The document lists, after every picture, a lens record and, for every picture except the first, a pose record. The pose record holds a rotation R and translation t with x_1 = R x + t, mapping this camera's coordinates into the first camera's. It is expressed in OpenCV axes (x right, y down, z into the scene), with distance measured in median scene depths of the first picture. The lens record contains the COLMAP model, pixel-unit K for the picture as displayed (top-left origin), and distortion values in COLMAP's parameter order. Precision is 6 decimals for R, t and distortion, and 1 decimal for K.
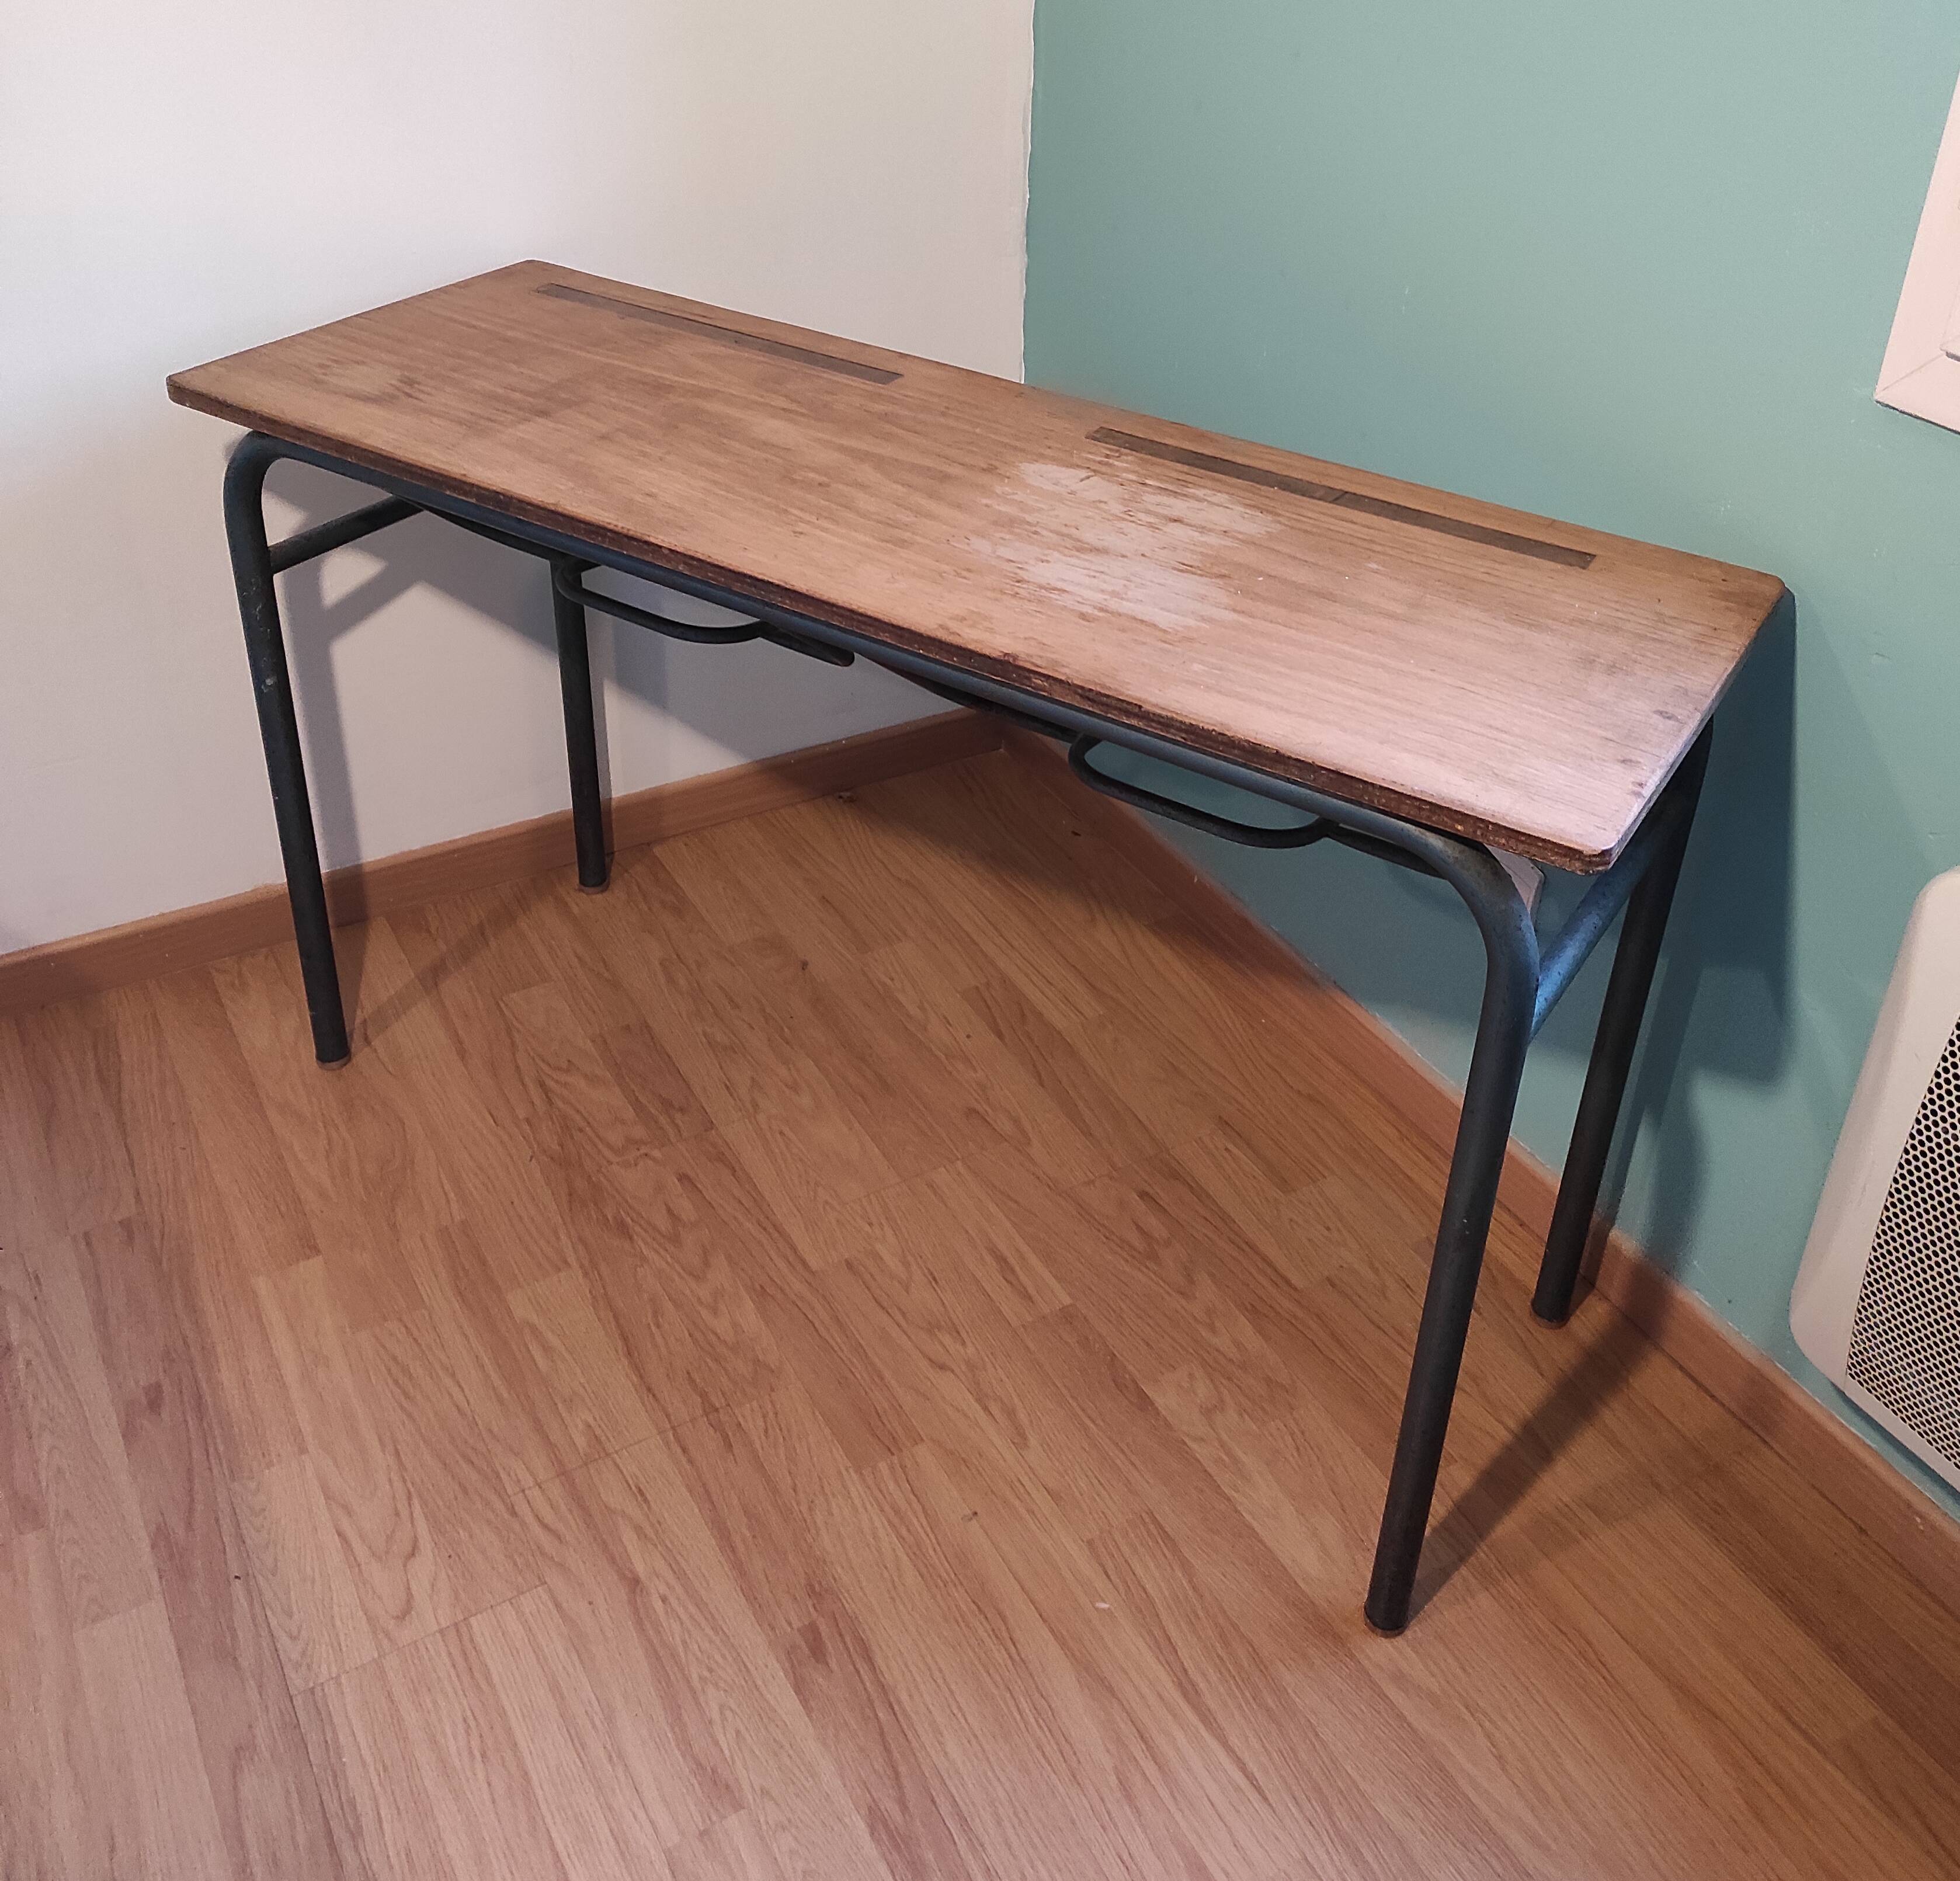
lens RADIAL K [[1886.6, 0, 1106.7], [0, 1886.6, 764.5], [0, 0, 1]] dist [0.019921, 0.000000]
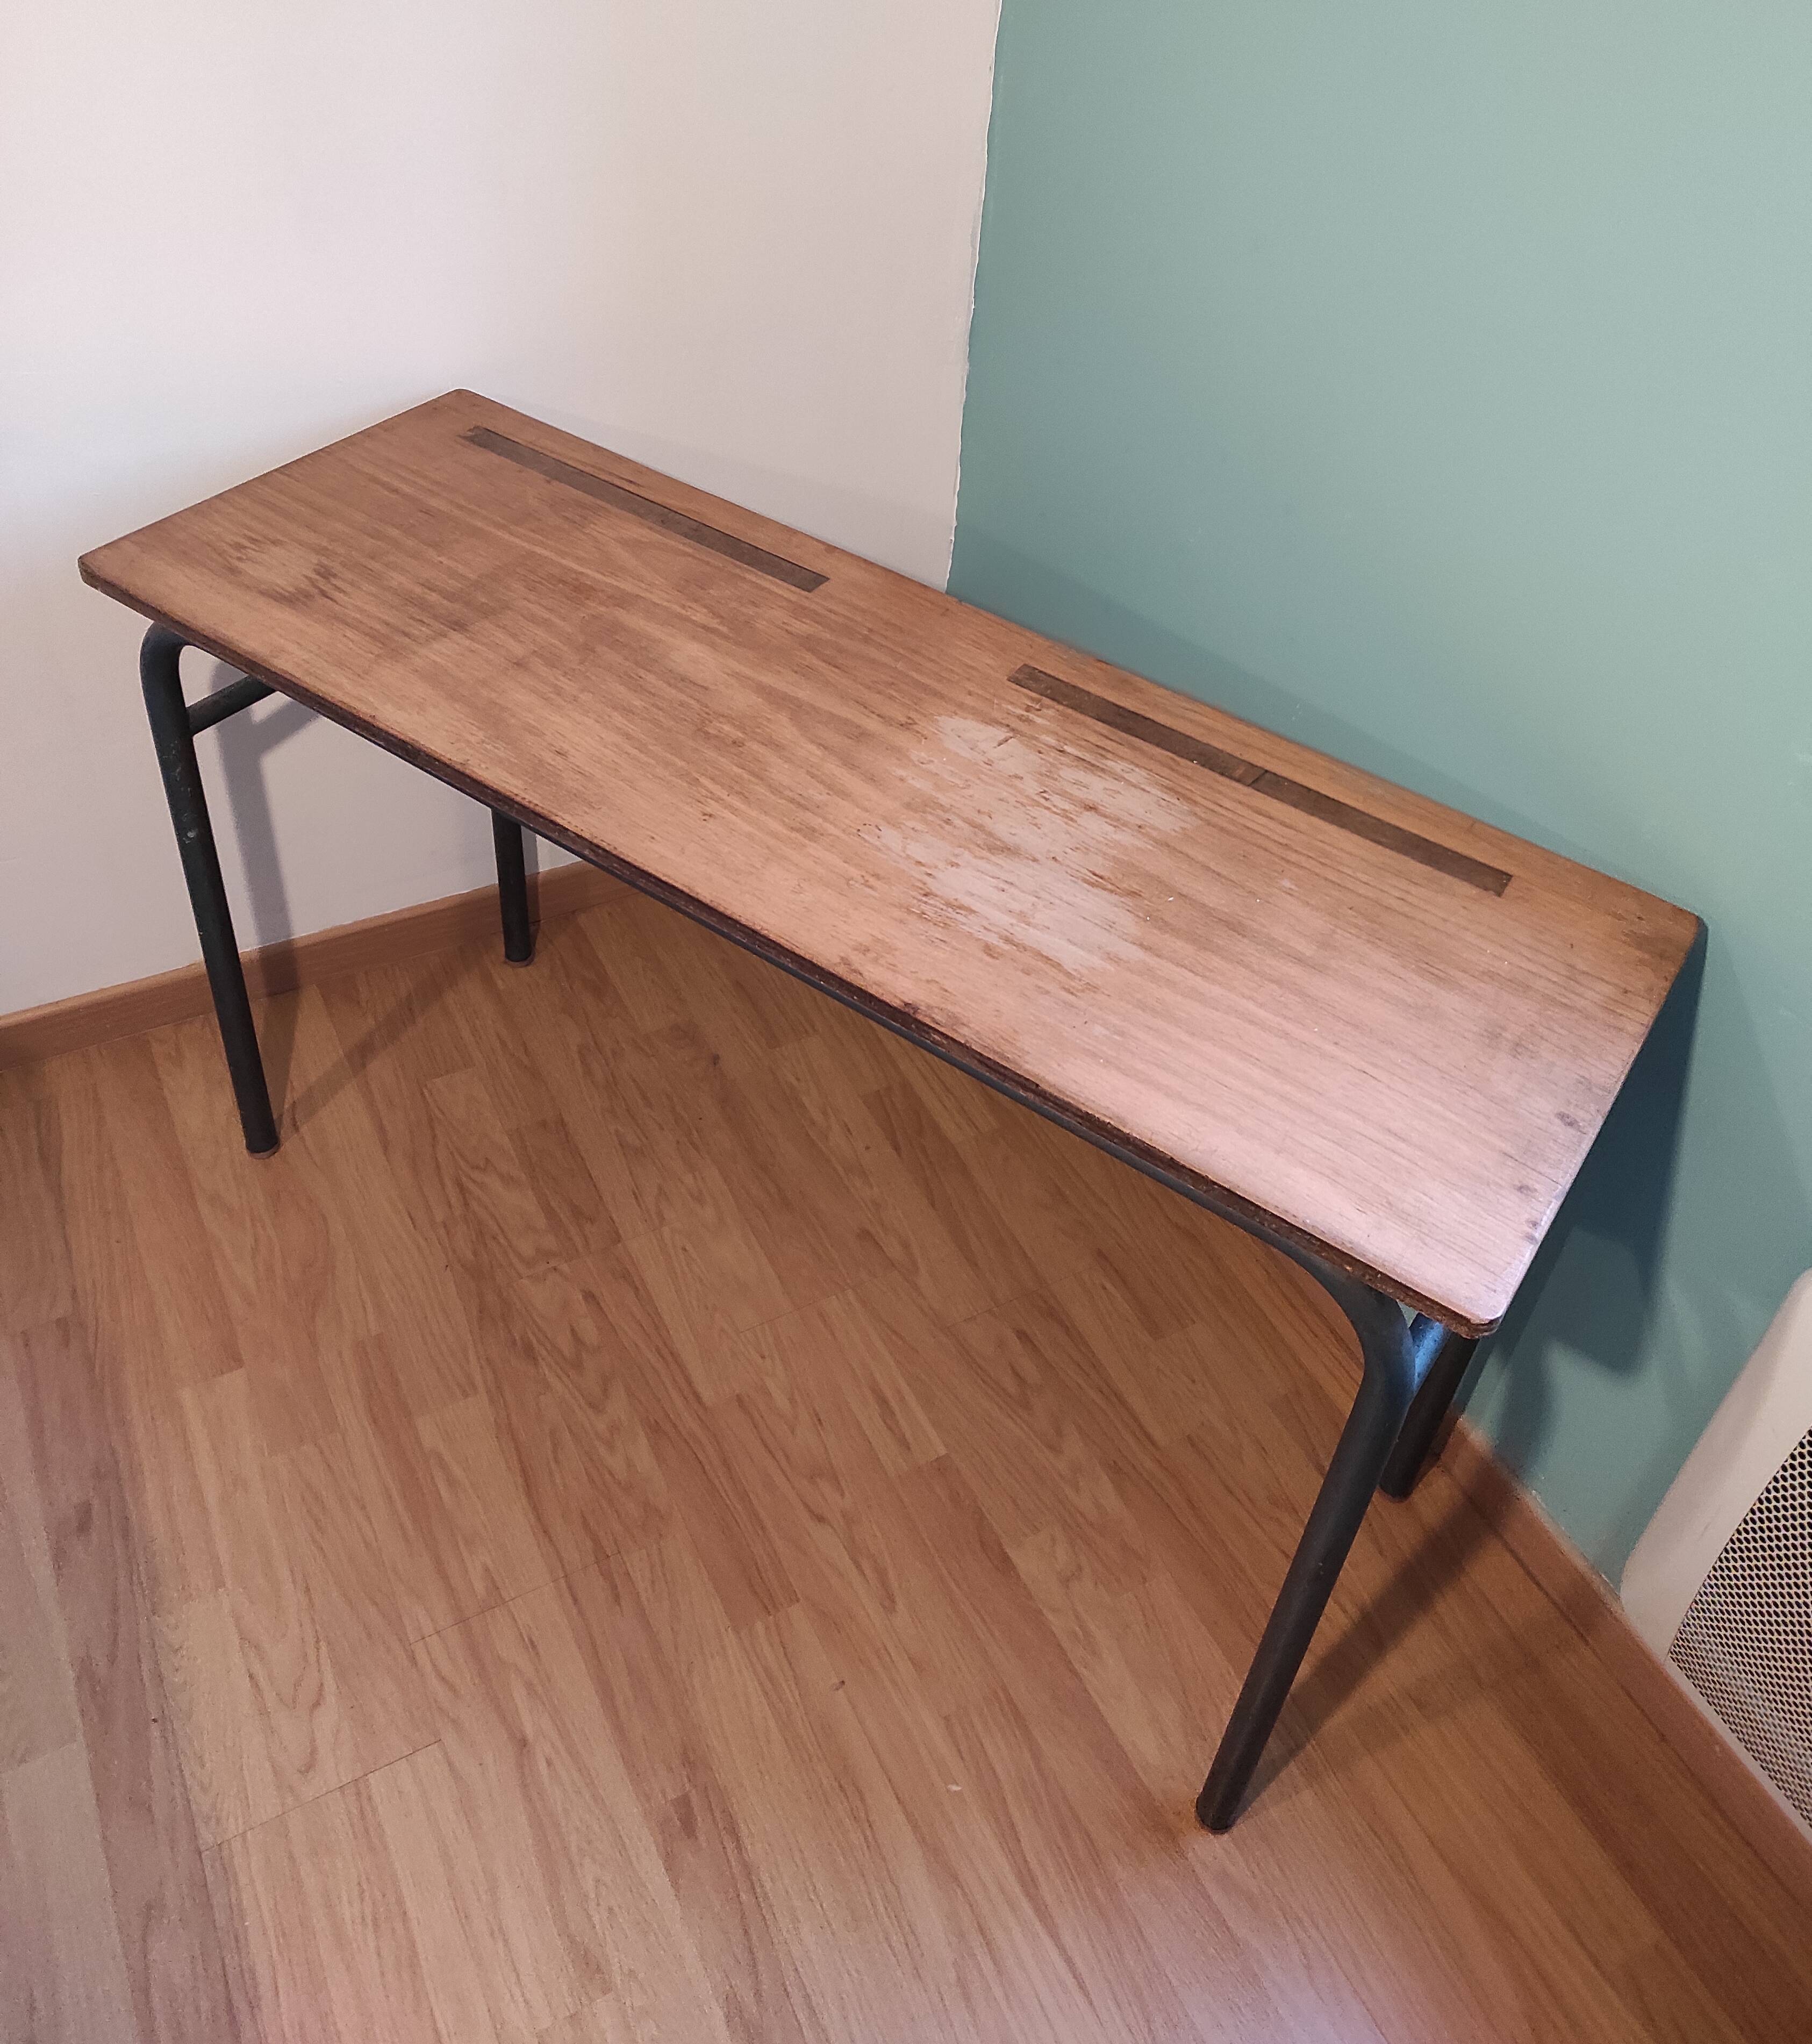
lens RADIAL K [[1729.4, 0, 1008.4], [0, 1729.4, 852.2], [0, 0, 1]] dist [0.027785, -0.012367]
pose [[0.997951, 0.063850, -0.004073, -0.001203], [-0.062548, 0.987029, 0.147854, -0.210119], [0.013460, -0.147297, 0.989001, 0.088273]]
